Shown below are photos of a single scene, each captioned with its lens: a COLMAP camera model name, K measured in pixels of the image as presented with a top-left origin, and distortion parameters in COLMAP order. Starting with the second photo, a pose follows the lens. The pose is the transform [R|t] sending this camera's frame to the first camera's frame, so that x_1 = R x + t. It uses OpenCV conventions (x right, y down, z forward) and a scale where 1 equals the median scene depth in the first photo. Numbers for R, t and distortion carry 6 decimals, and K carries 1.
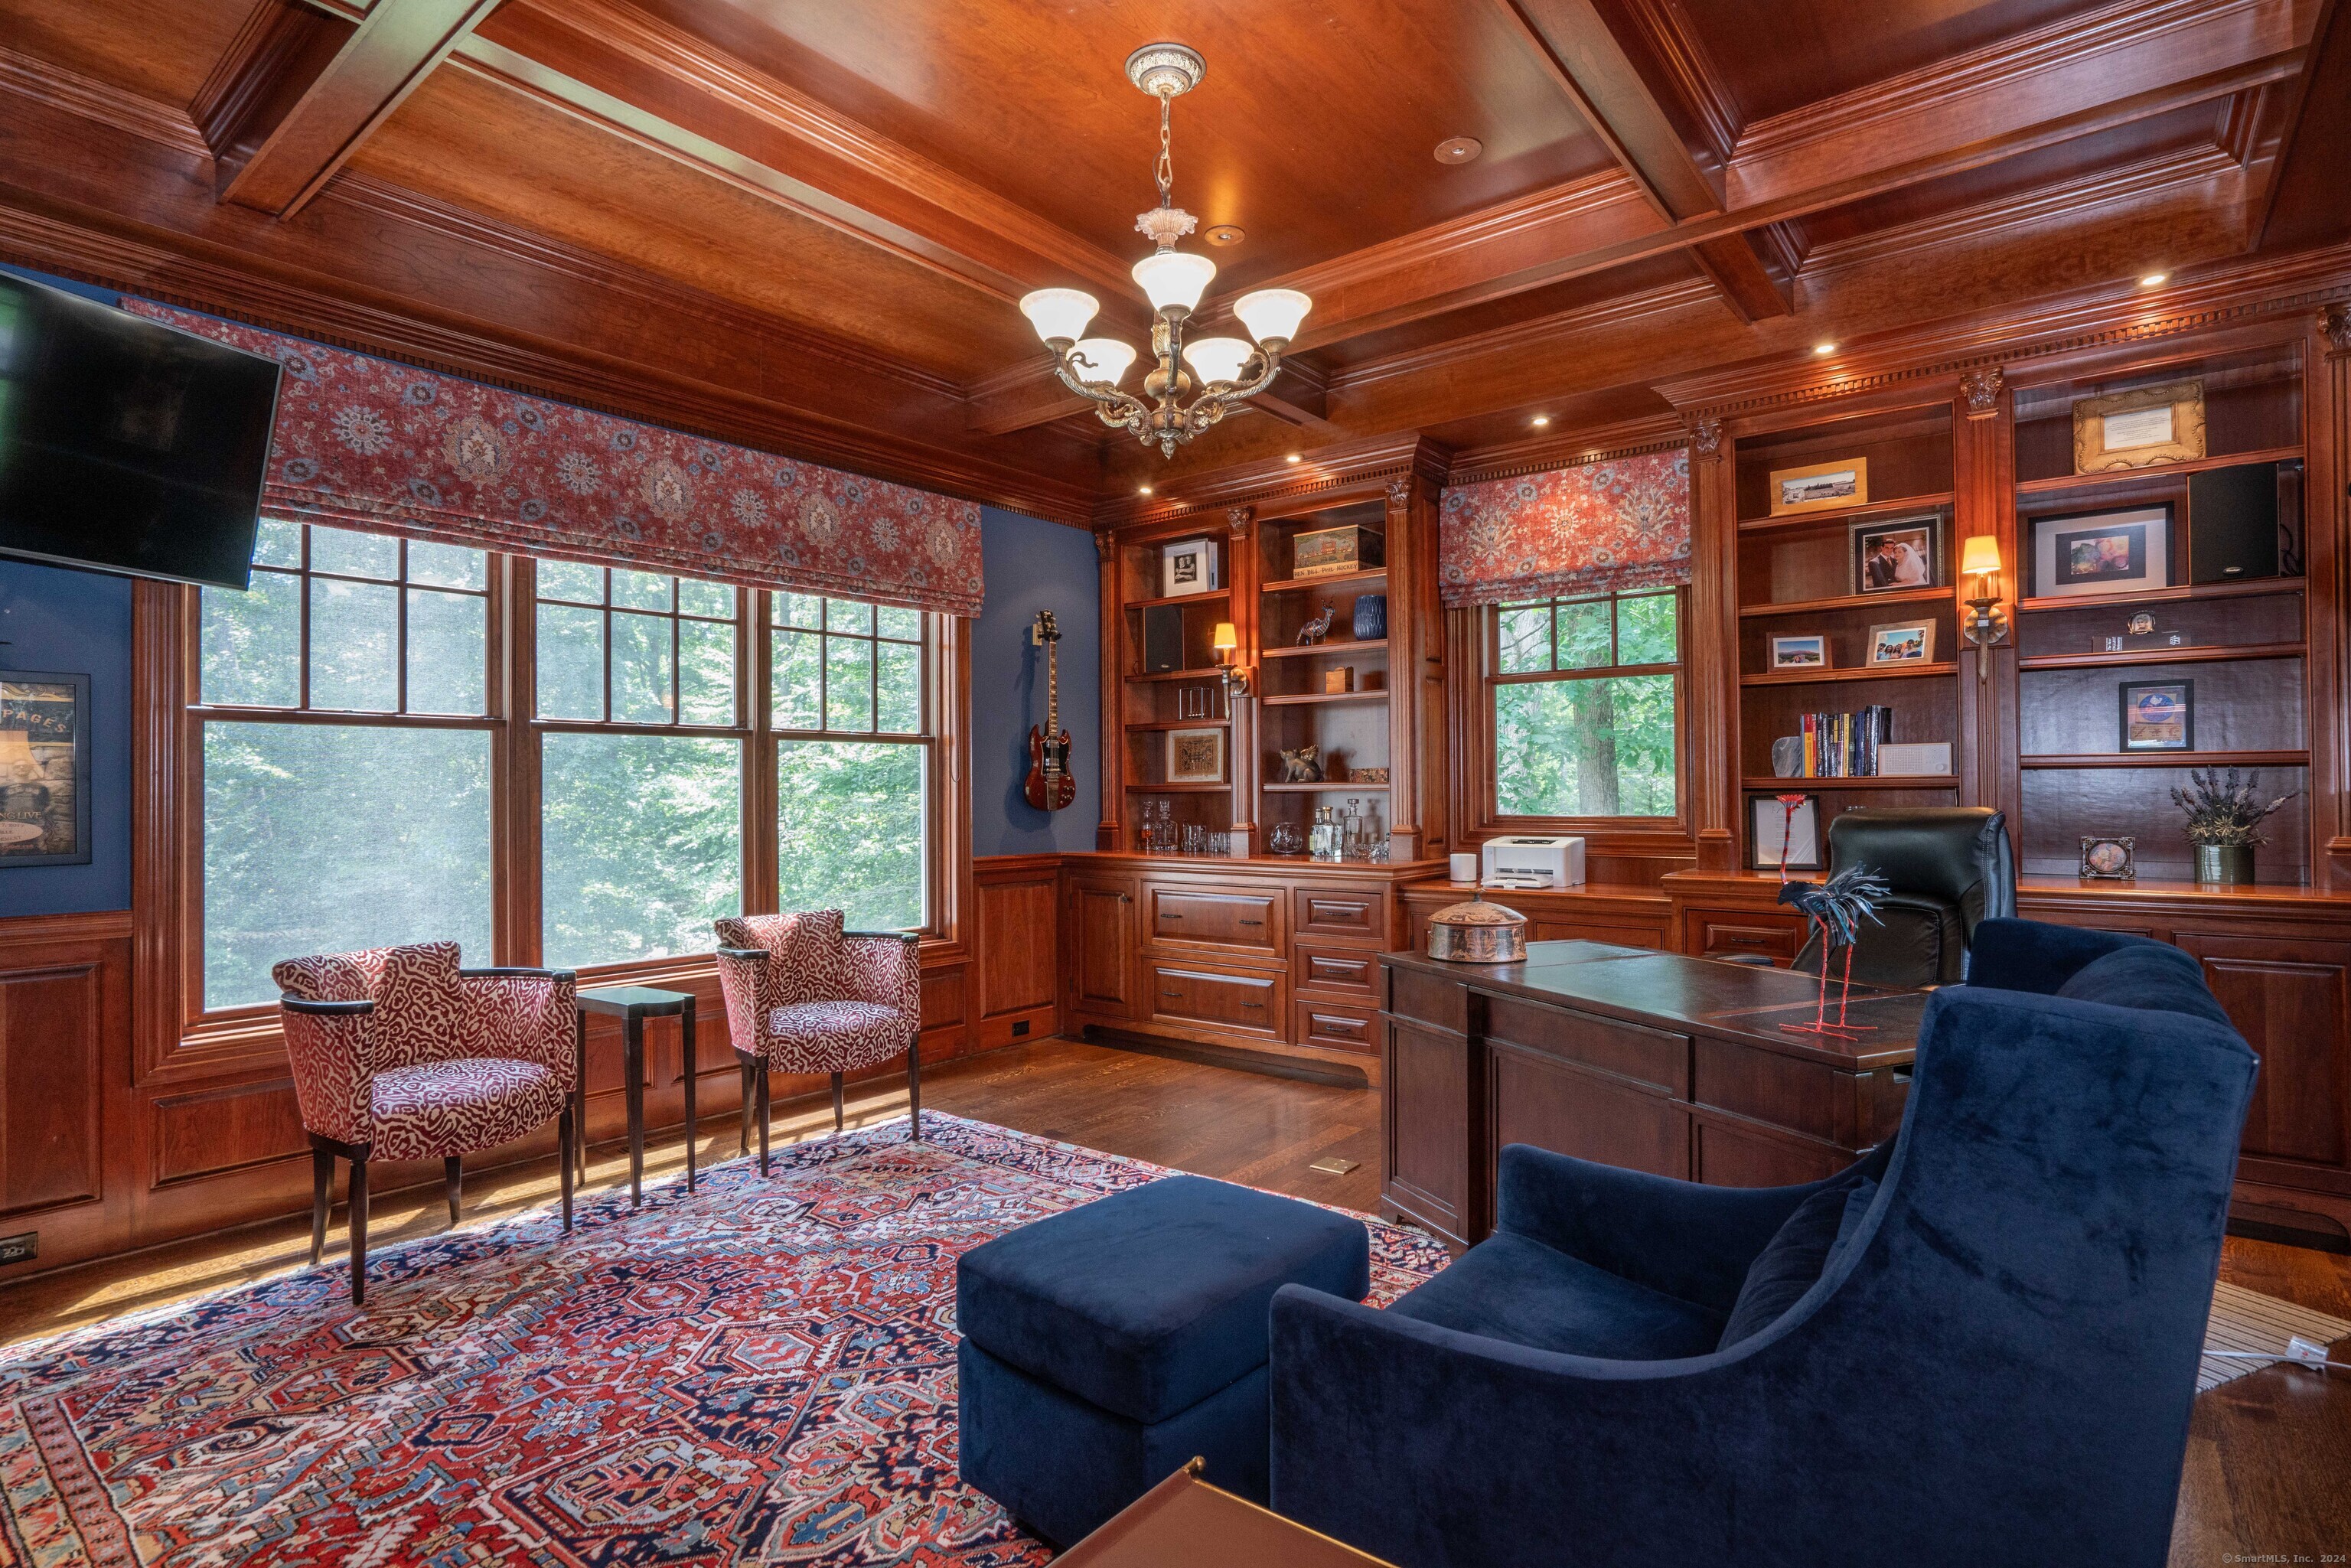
lens RADIAL K [[1154.5, 0, 1179.3], [0, 1154.5, 784.0], [0, 0, 1]] dist [-0.017512, -0.000077]
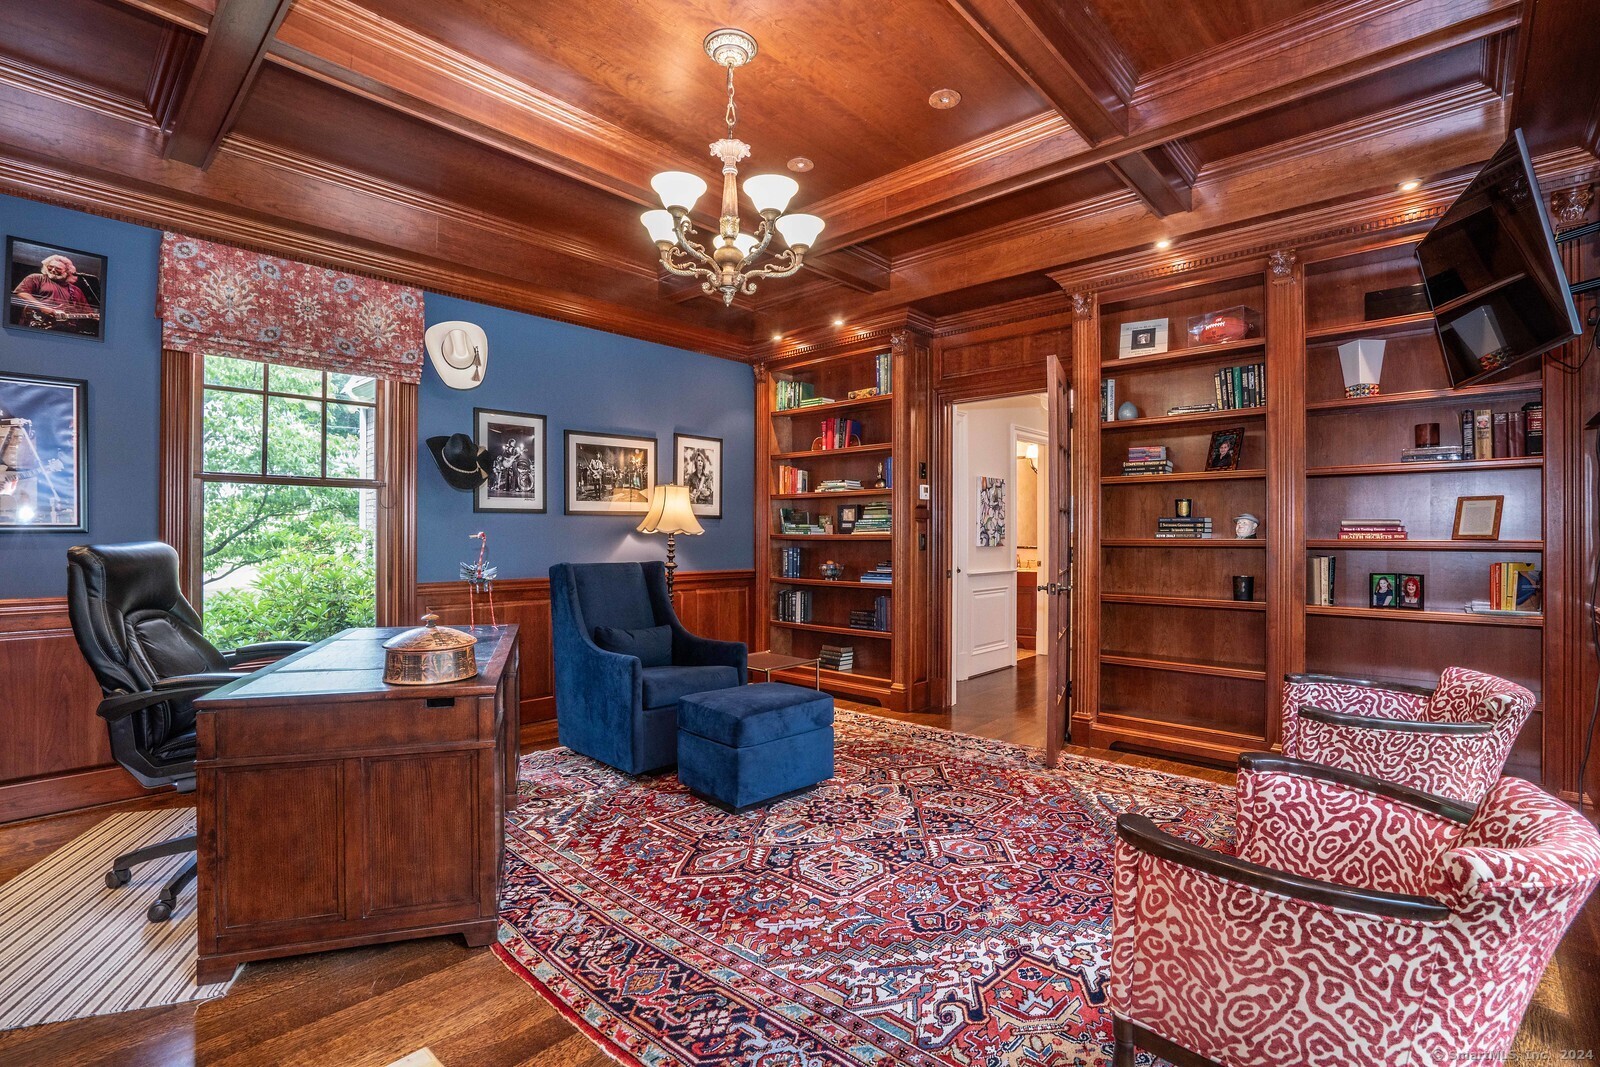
lens RADIAL K [[733.4, 0, 798.2], [0, 733.4, 534.3], [0, 0, 1]] dist [-0.000026, -0.000003]
pose [[-0.996770, 0.000675, 0.080308, -0.190853], [-0.000078, 0.999956, -0.009381, 0.027791], [-0.080311, -0.009357, -0.996726, 2.122582]]
